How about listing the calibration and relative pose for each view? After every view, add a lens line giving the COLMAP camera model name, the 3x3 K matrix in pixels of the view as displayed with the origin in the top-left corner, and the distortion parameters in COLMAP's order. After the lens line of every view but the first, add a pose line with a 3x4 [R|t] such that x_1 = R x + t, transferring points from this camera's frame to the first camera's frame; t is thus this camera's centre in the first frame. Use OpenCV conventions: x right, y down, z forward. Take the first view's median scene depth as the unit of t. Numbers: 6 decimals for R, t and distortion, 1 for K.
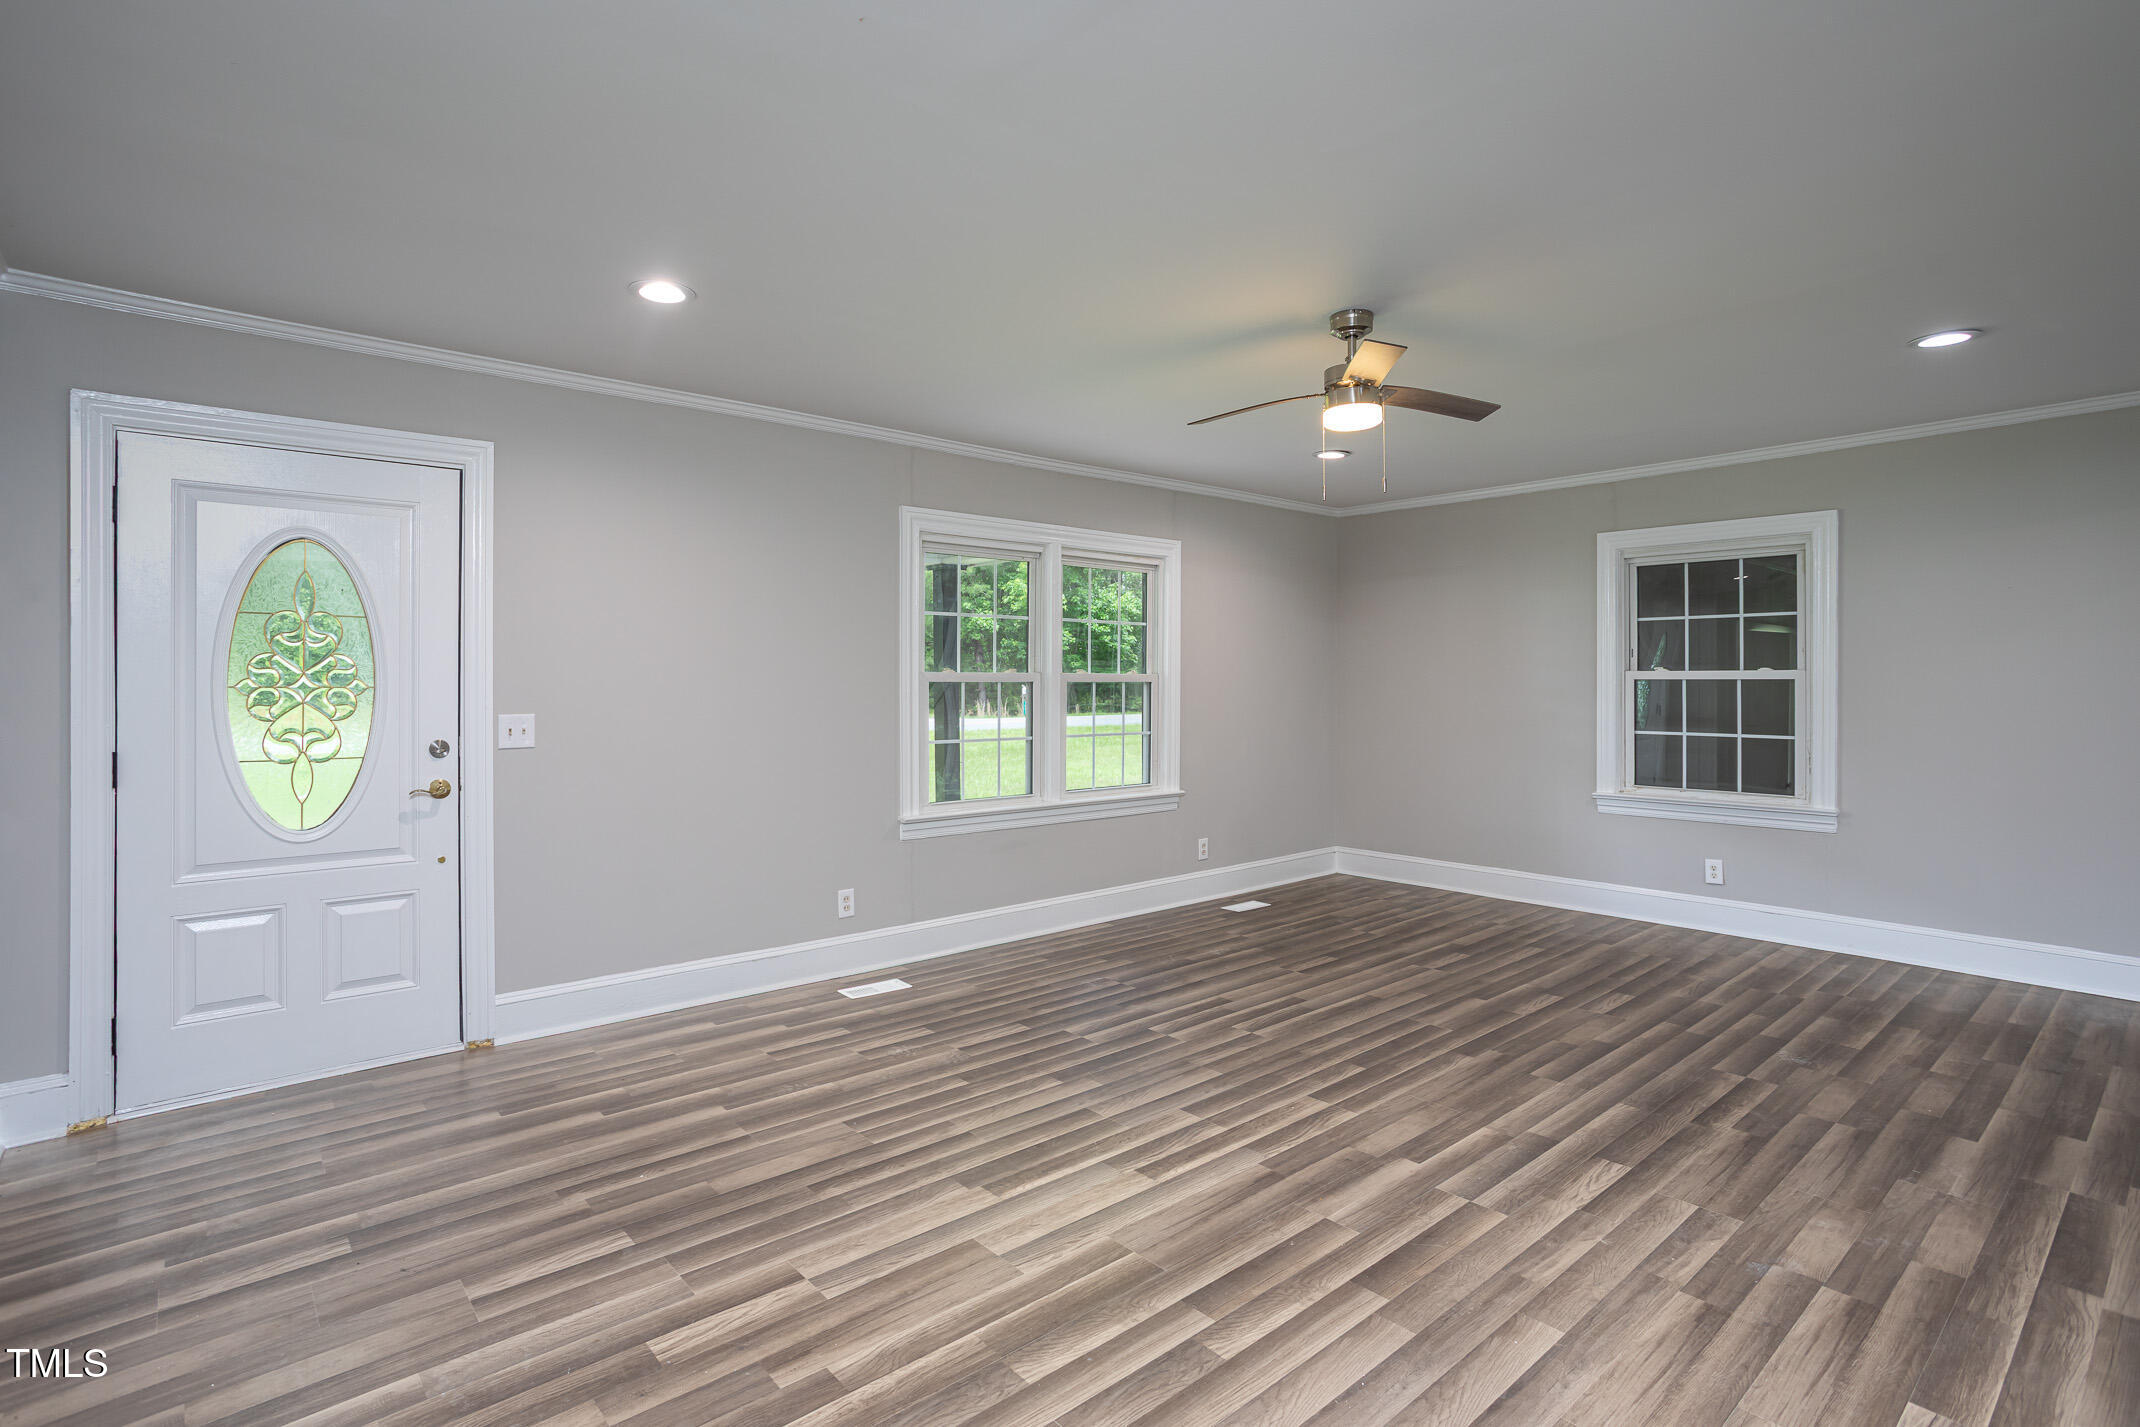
lens RADIAL K [[1005.6, 0, 1064.5], [0, 1005.6, 692.9], [0, 0, 1]] dist [-0.029701, 0.019408]
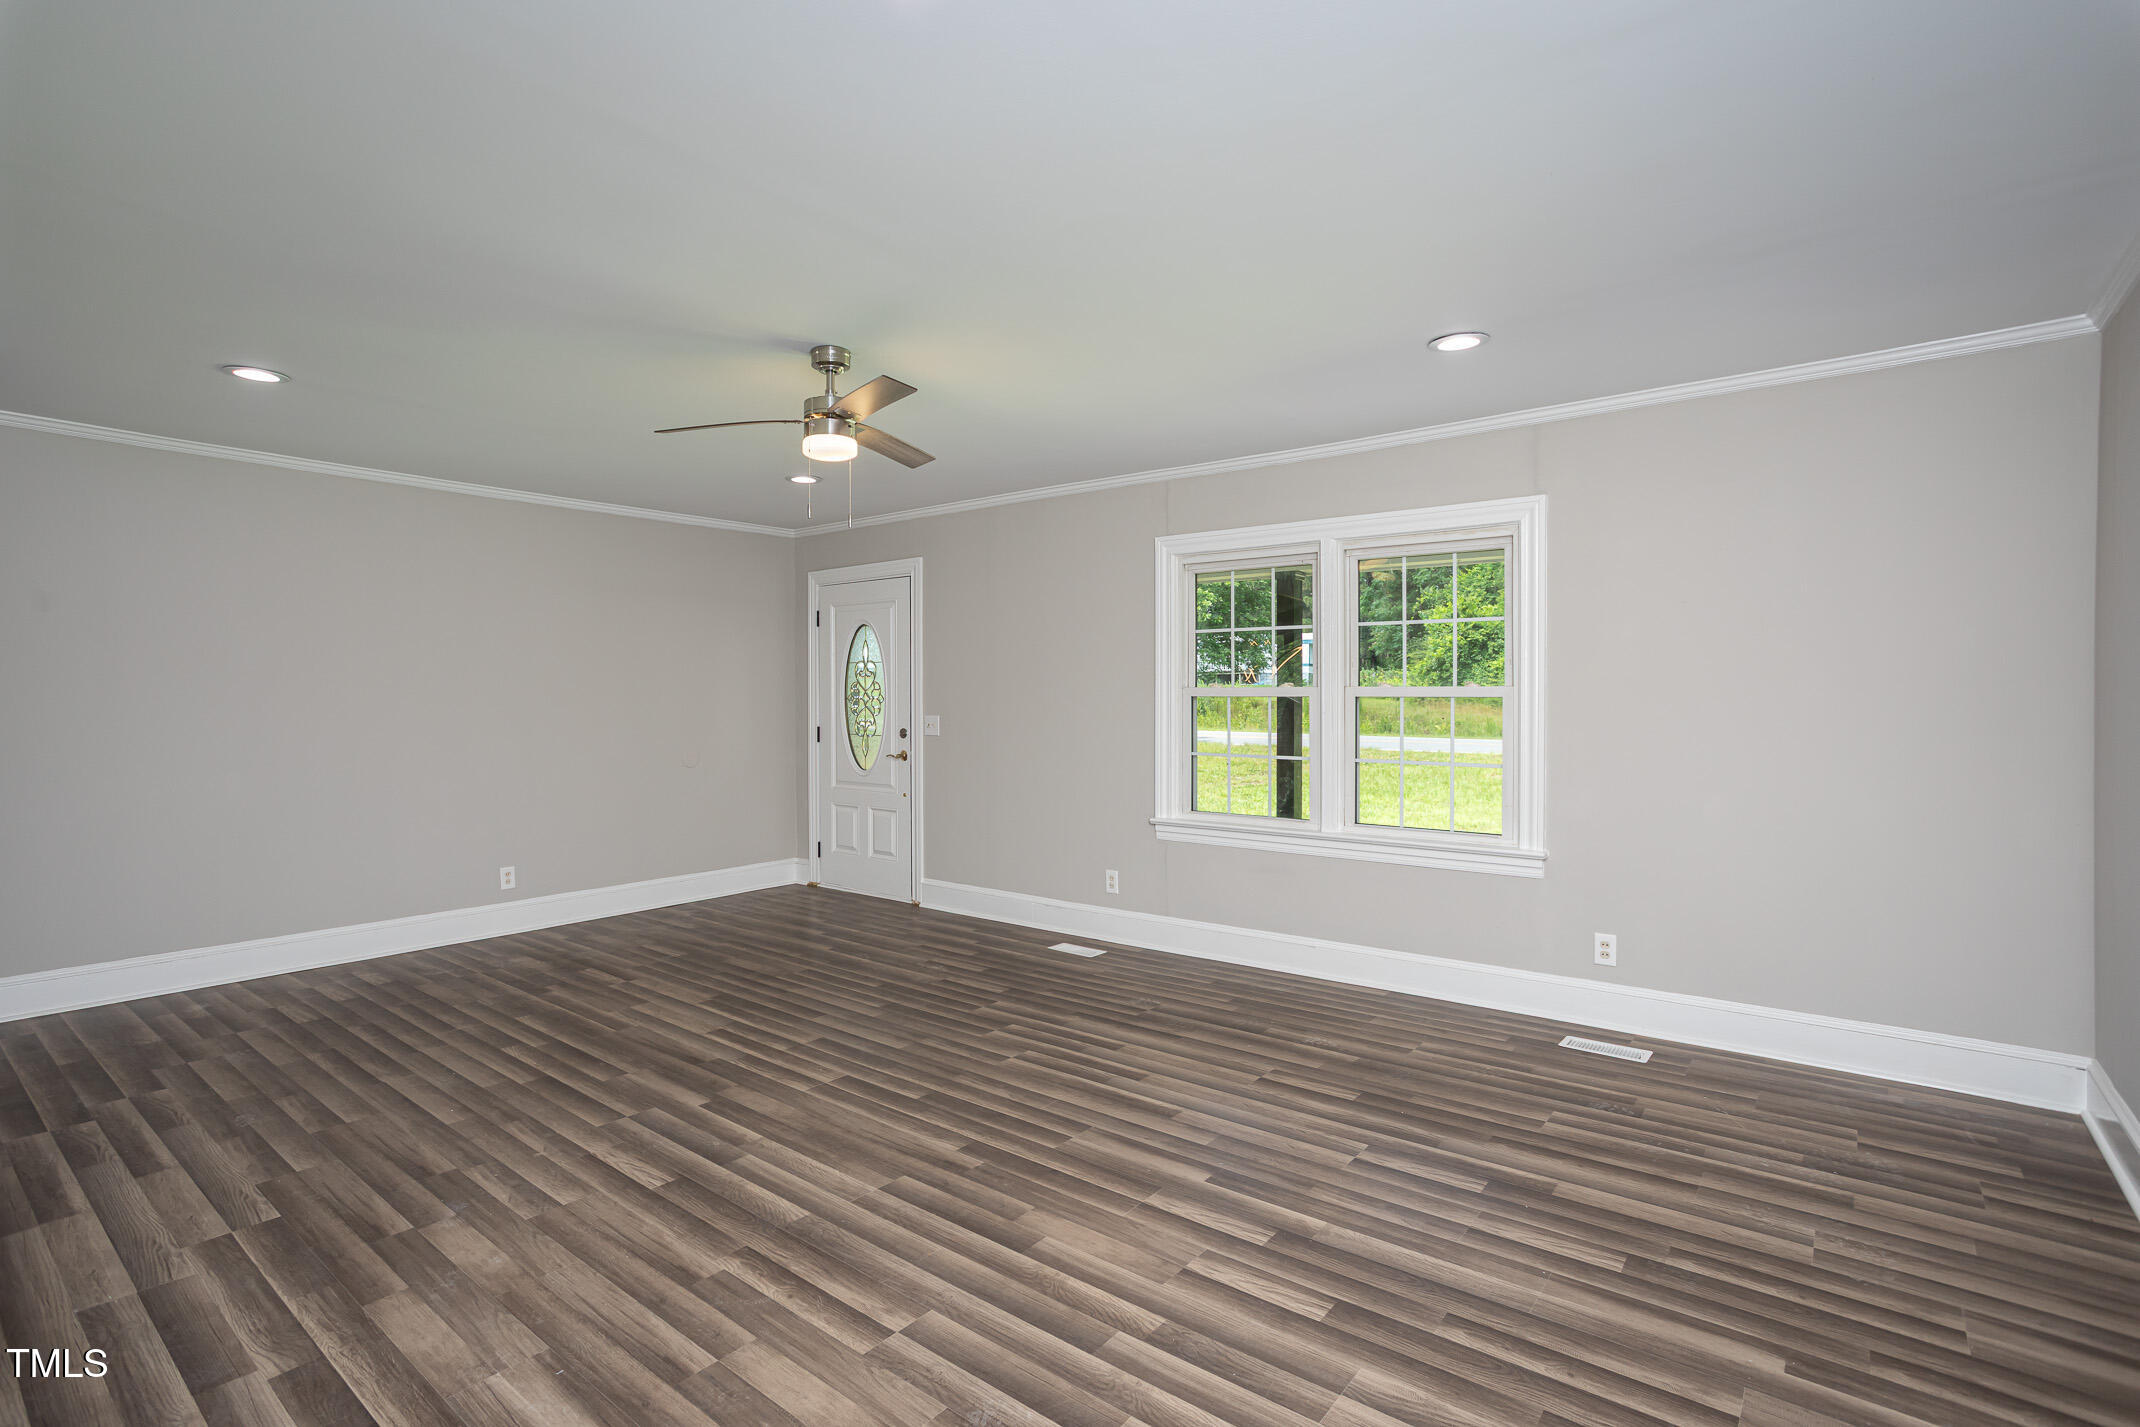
lens RADIAL K [[1005.6, 0, 1064.5], [0, 1005.6, 692.9], [0, 0, 1]] dist [-0.029701, 0.019408]
pose [[0.196678, -0.004252, -0.980459, 1.357221], [-0.004912, 0.999974, -0.005322, -0.014465], [0.980456, 0.005863, 0.196652, 1.002192]]
